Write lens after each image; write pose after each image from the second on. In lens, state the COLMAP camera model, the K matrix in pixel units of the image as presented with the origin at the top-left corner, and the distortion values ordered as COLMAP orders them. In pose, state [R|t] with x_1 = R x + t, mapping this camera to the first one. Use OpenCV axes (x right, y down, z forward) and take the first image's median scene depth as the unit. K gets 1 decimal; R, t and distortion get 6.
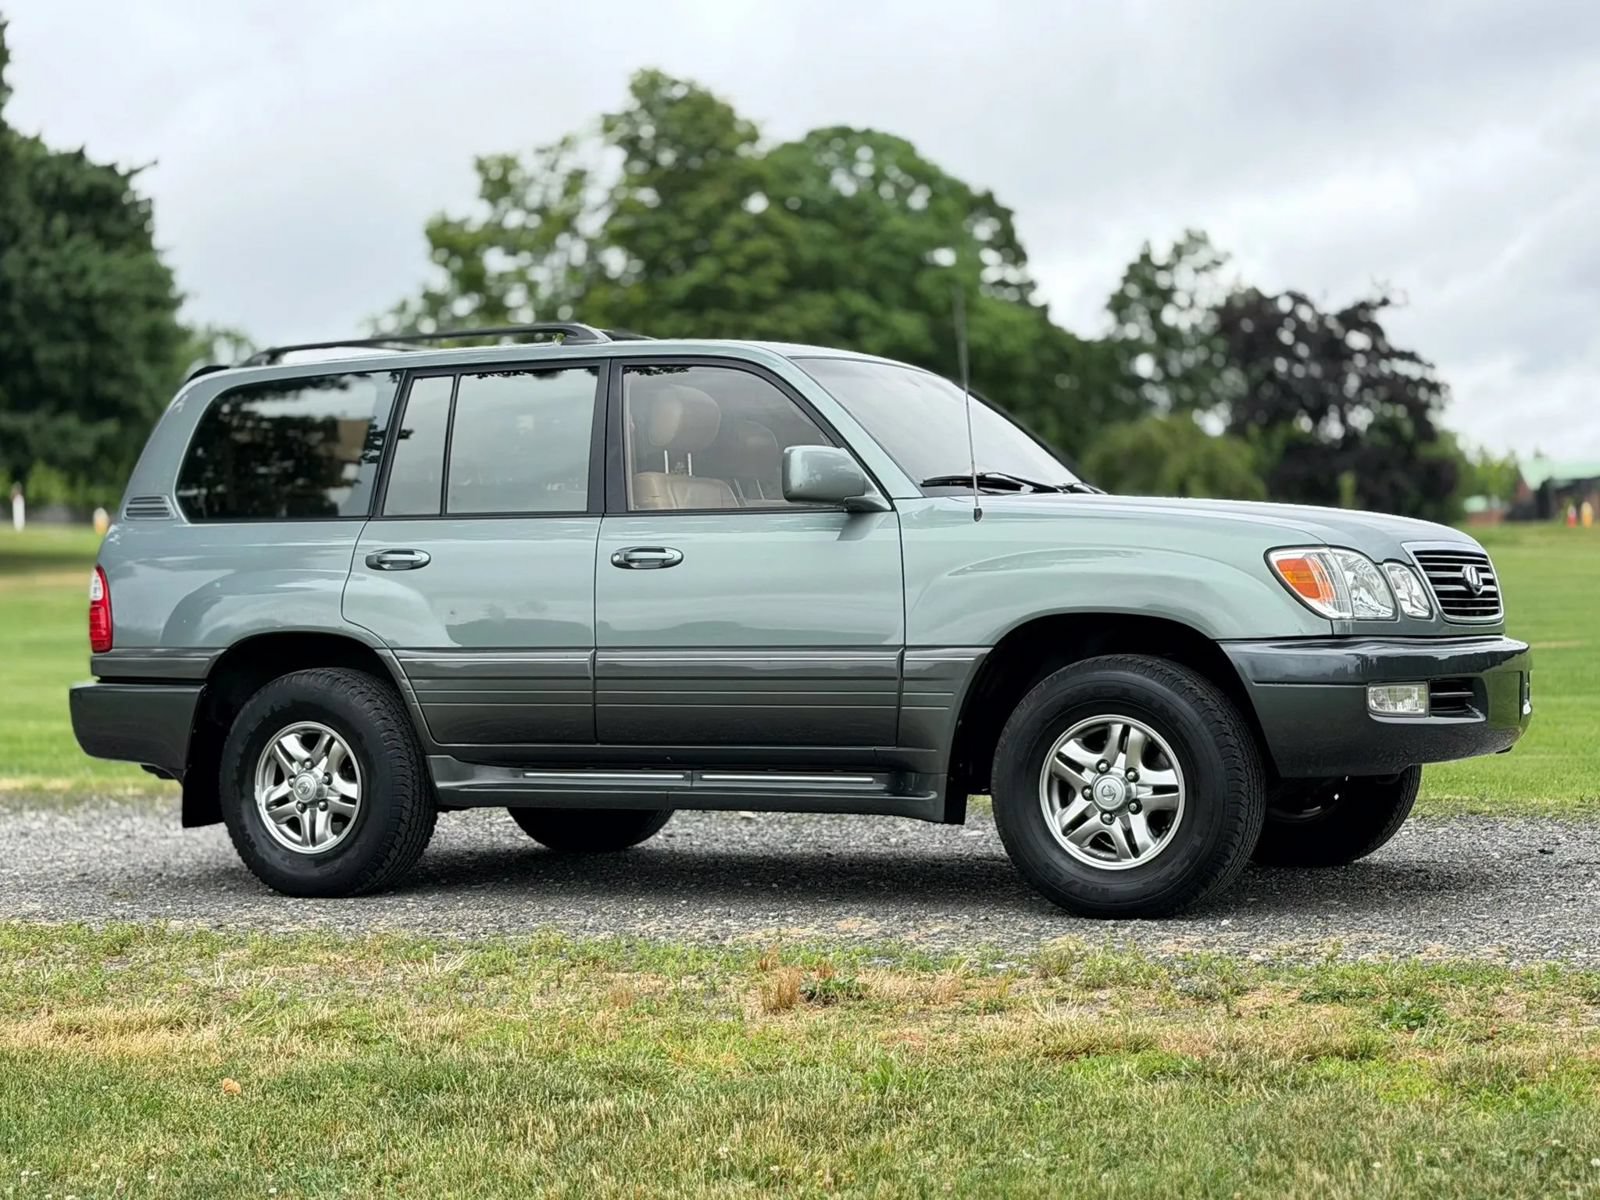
lens RADIAL K [[2736.0, 0, 792.7], [0, 2736.0, 608.2], [0, 0, 1]] dist [0.128068, 0.000000]
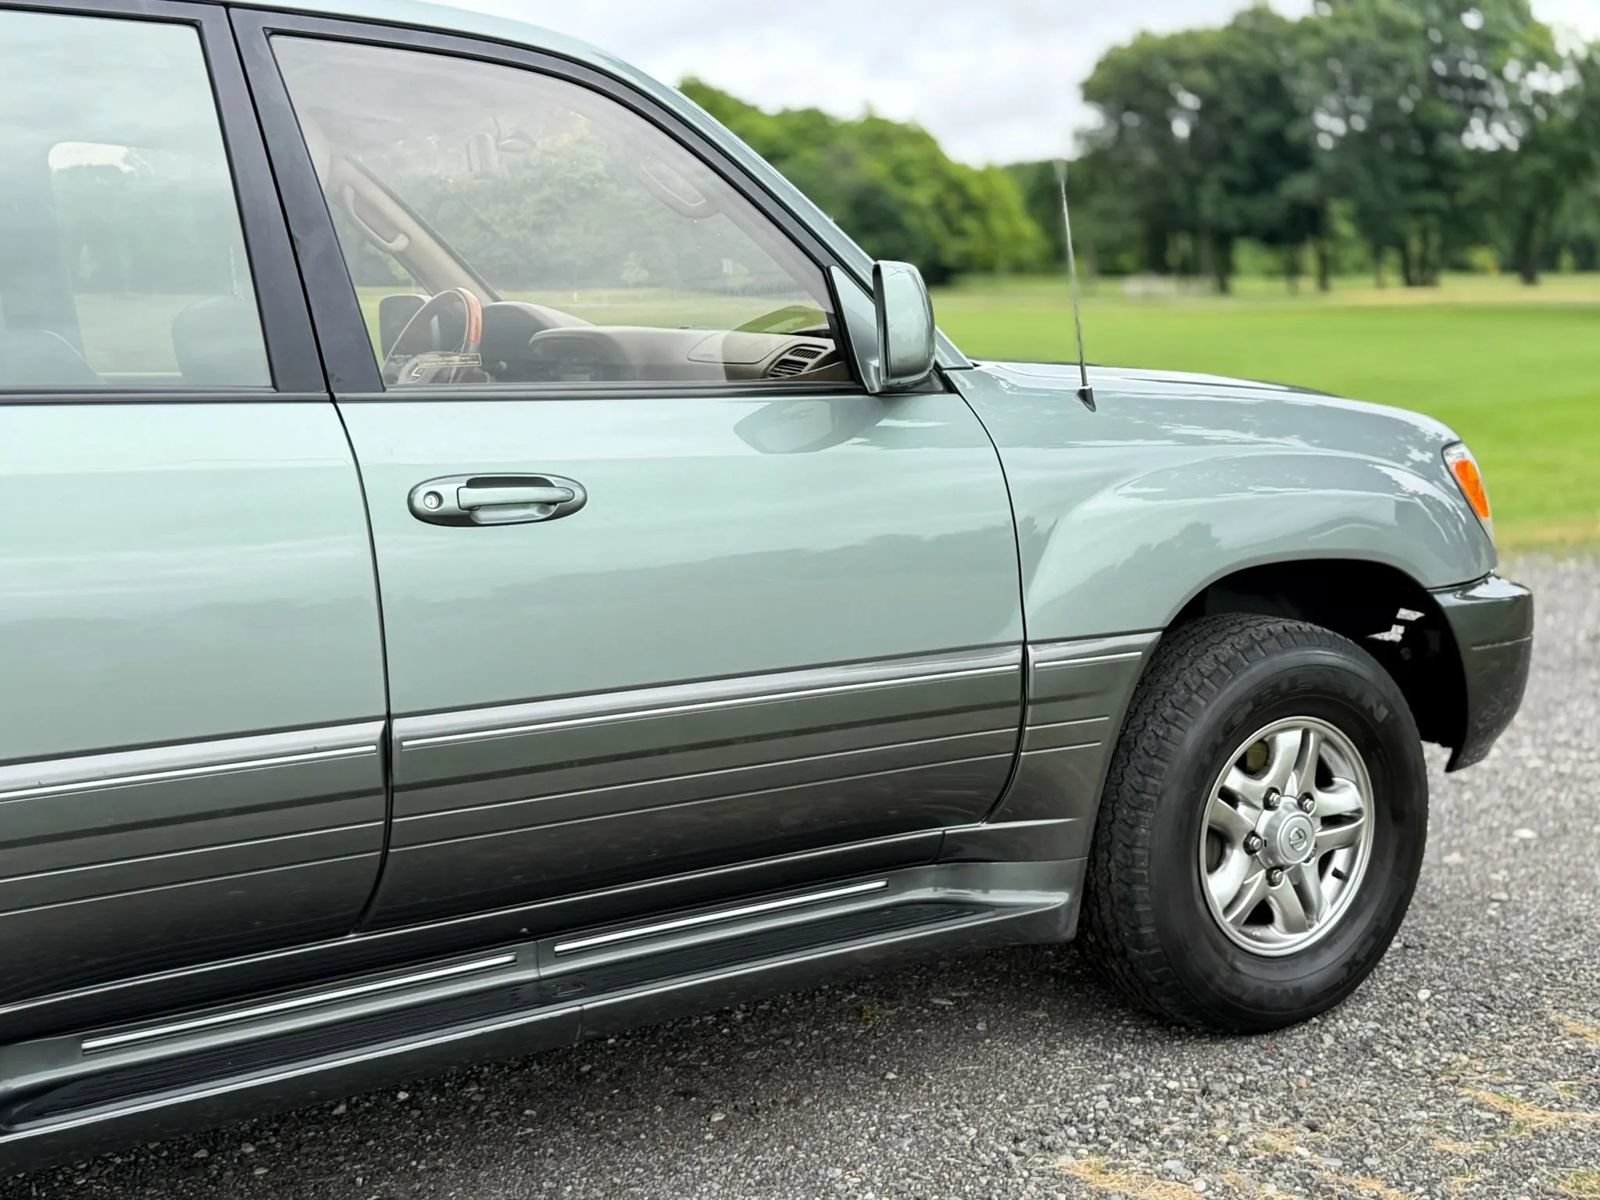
lens RADIAL K [[1949.6, 0, 829.7], [0, 1949.6, 610.0], [0, 0, 1]] dist [0.153312, 0.000000]
pose [[0.489929, -0.110105, 0.864781, -0.283427], [0.006294, 0.992413, 0.122789, -0.036666], [-0.871739, -0.054715, 0.486905, 0.753551]]
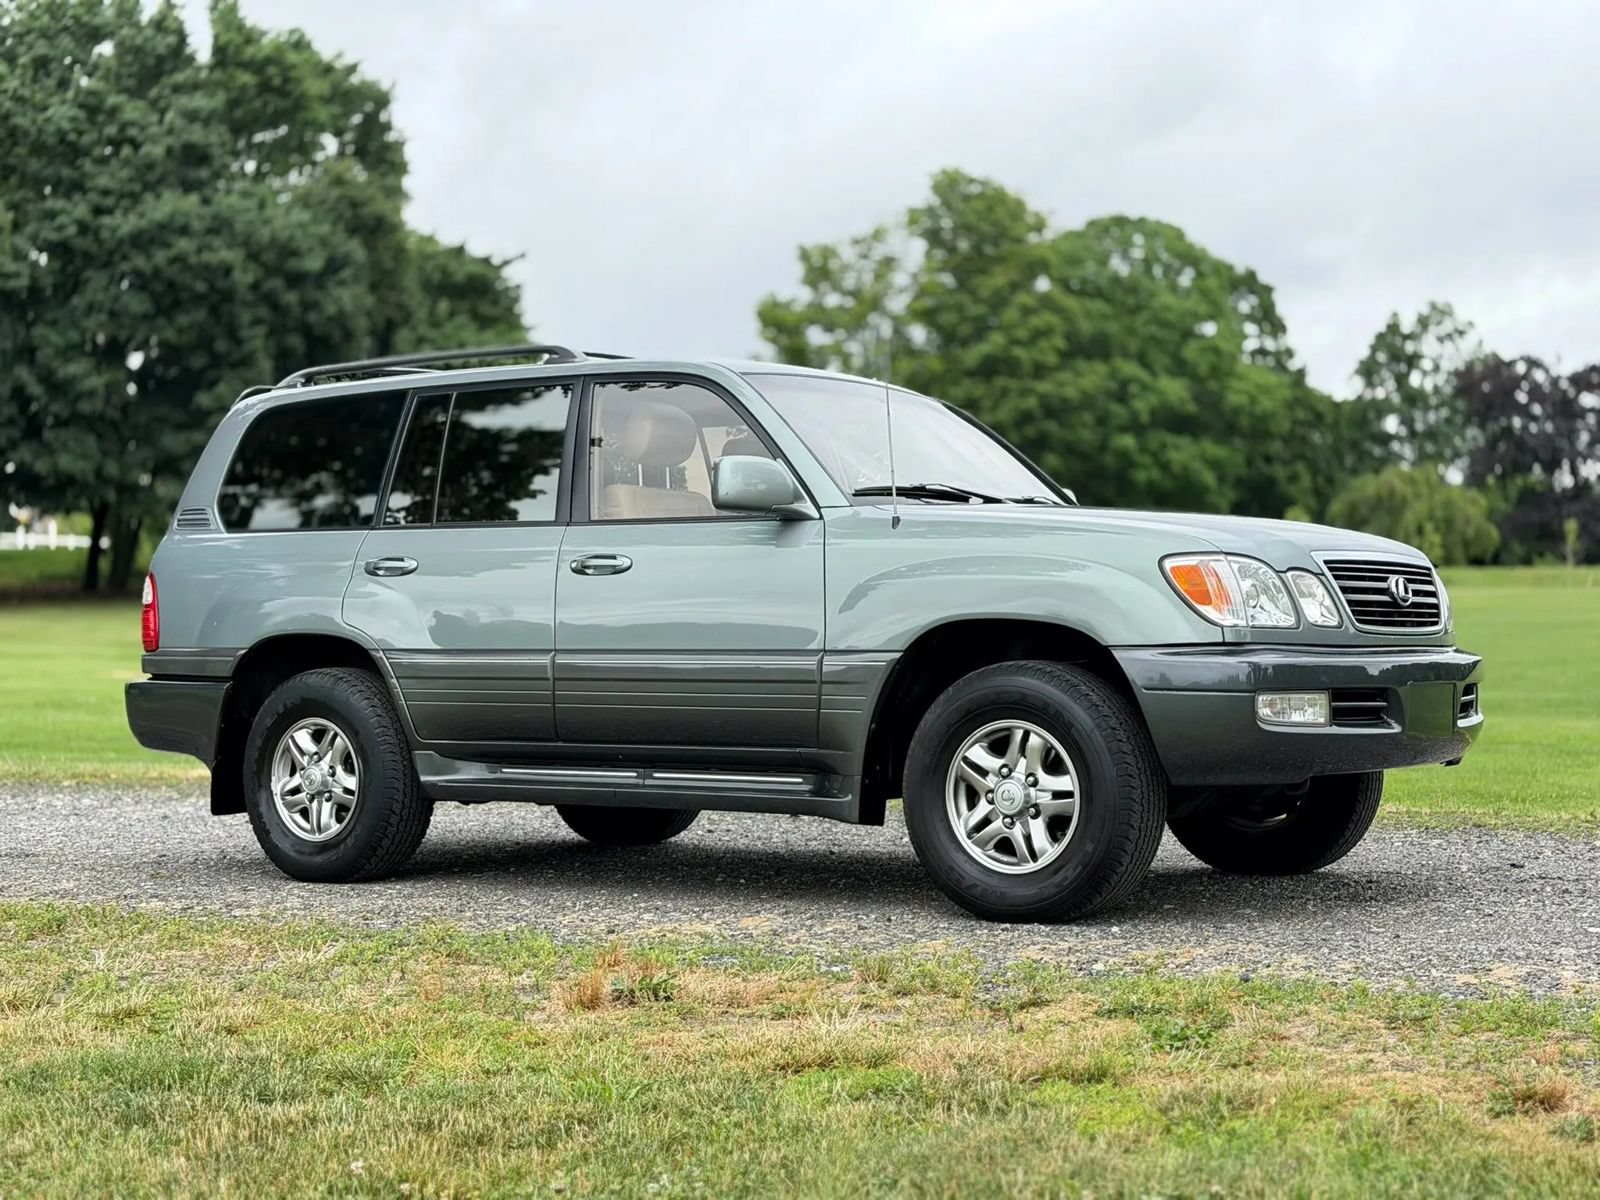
lens RADIAL K [[2353.8, 0, 784.5], [0, 2353.8, 604.4], [0, 0, 1]] dist [0.127932, 0.000000]
pose [[0.991687, 0.008388, -0.128400, 0.124404], [-0.010143, 0.999864, -0.013015, 0.007324], [0.128273, 0.014209, 0.991637, 0.110015]]
